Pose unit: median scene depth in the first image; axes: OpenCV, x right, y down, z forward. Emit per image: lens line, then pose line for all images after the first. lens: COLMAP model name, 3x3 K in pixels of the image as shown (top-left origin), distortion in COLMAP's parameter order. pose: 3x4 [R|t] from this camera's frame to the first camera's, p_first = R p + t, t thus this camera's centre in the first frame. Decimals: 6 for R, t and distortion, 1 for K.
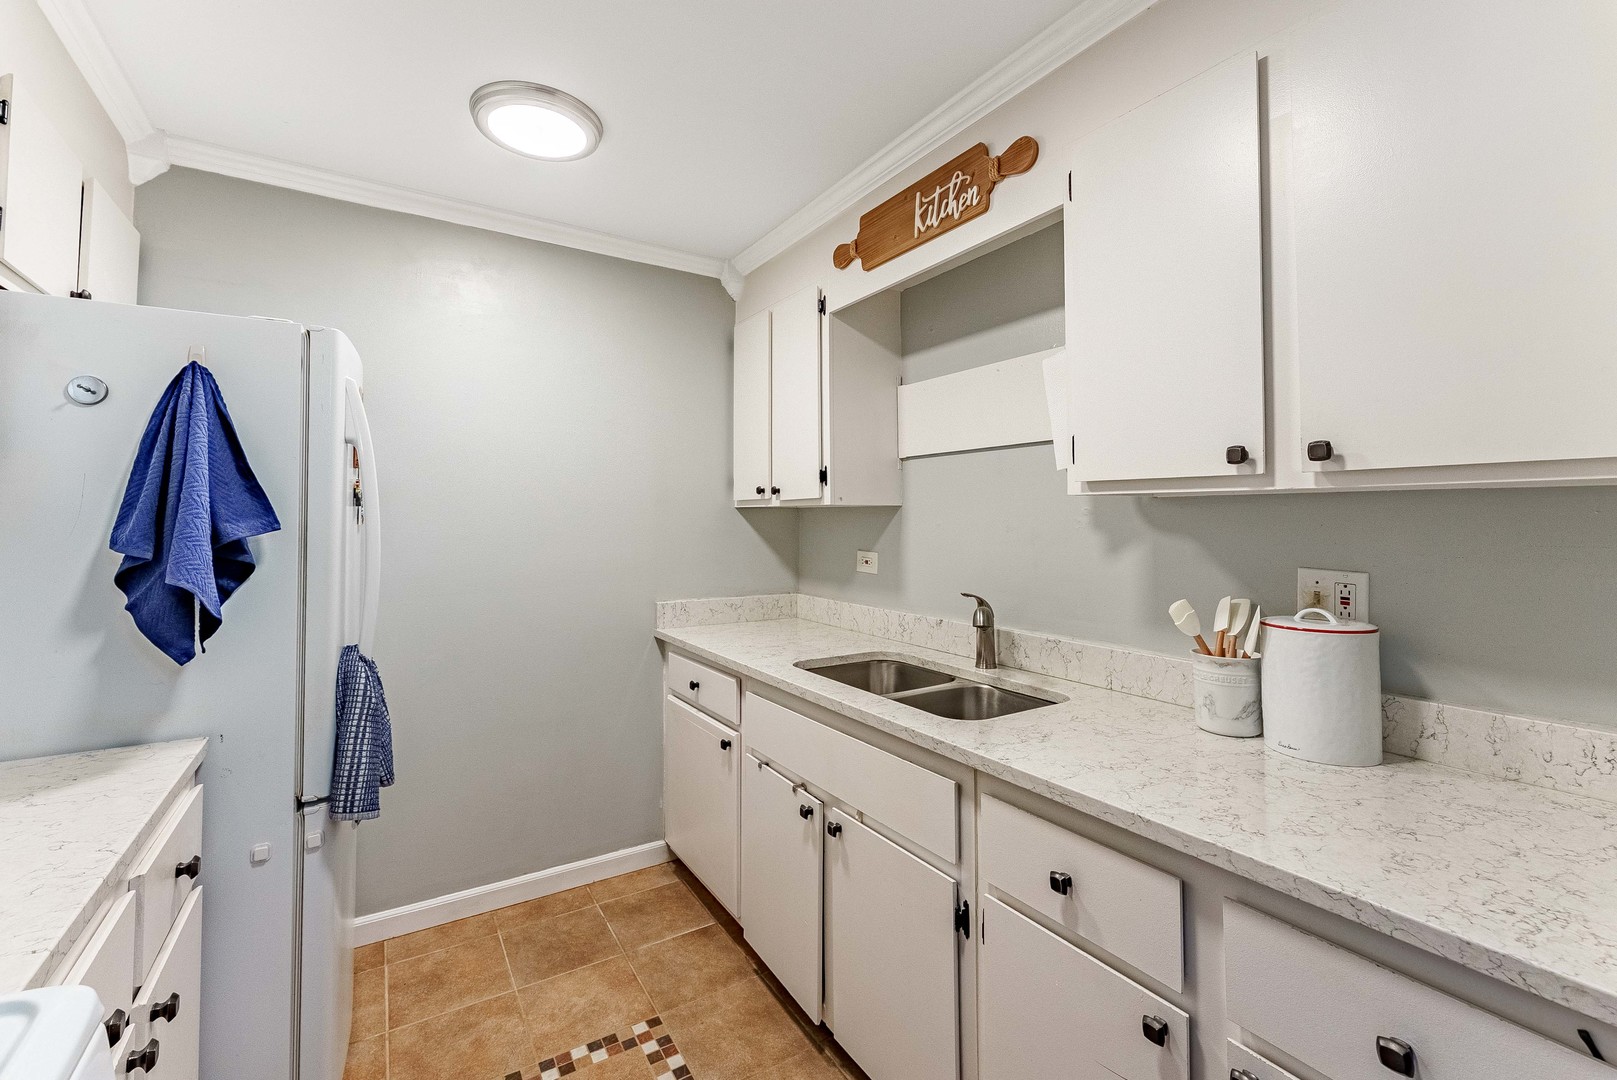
lens RADIAL K [[674.7, 0, 809.1], [0, 674.7, 532.5], [0, 0, 1]] dist [-0.000839, -0.001821]
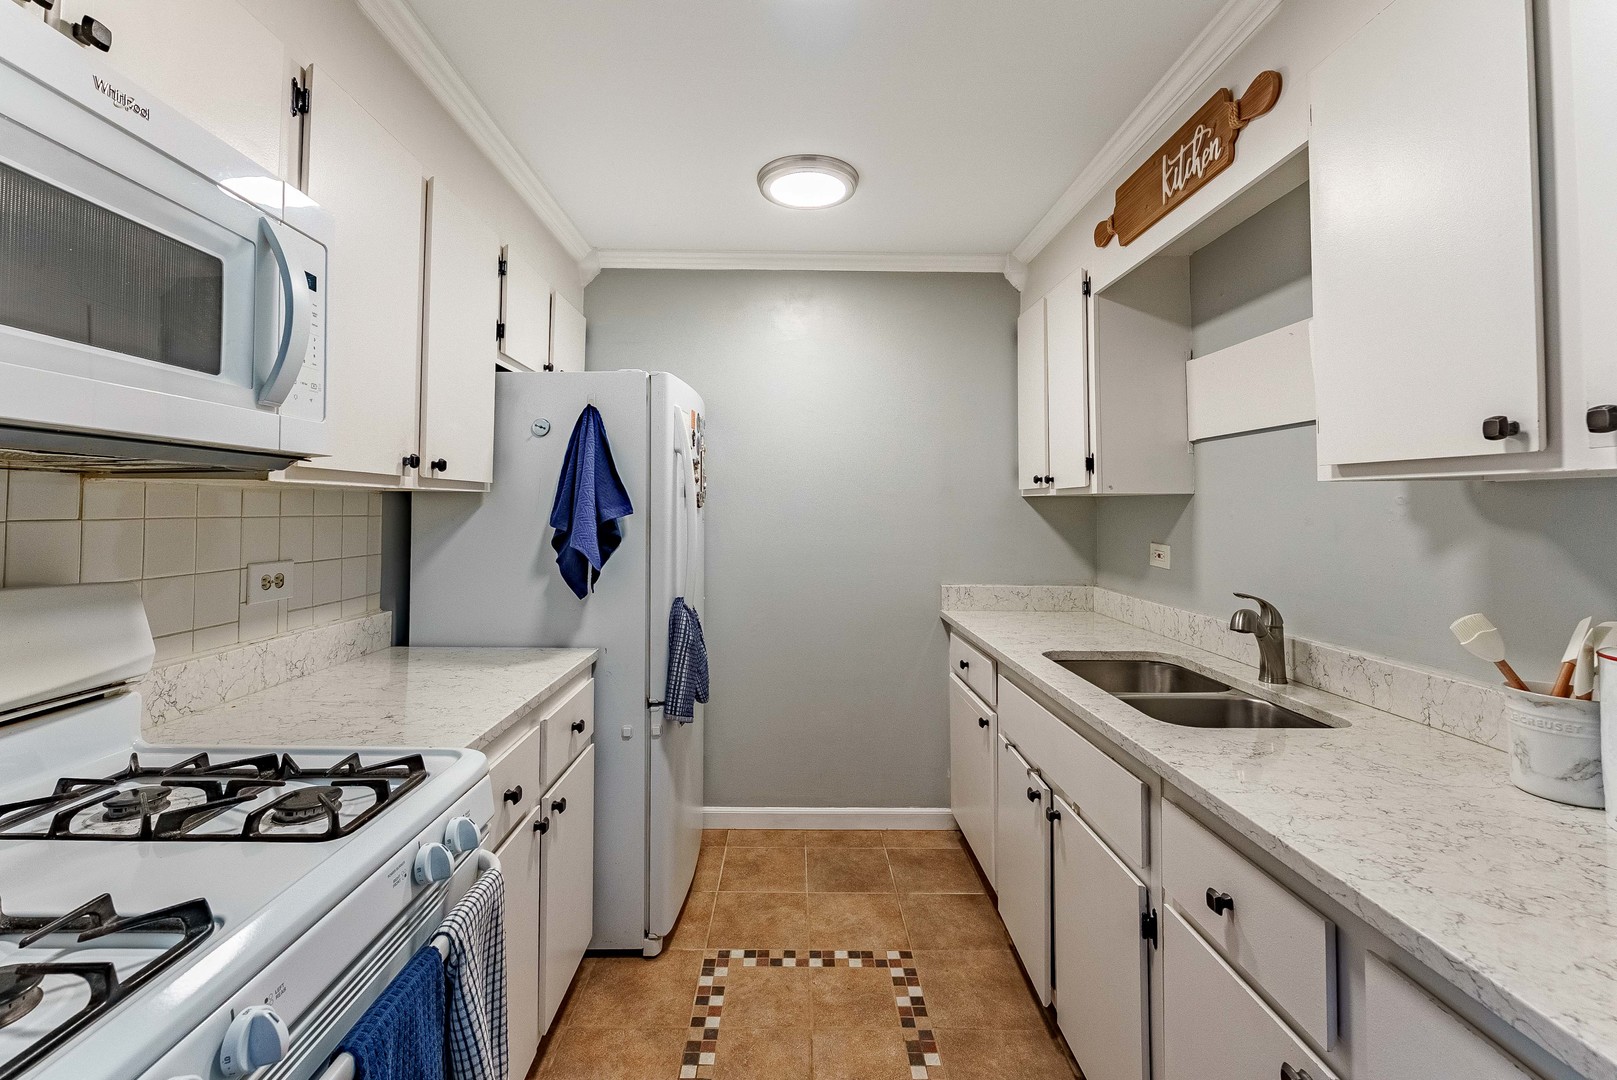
lens RADIAL K [[674.7, 0, 801.7], [0, 674.7, 533.4], [0, 0, 1]] dist [-0.000839, -0.001821]
pose [[0.853825, 0.023510, -0.520030, 0.236596], [-0.014063, 0.999657, 0.022104, 0.000407], [0.520371, -0.011560, 0.853862, -0.055805]]
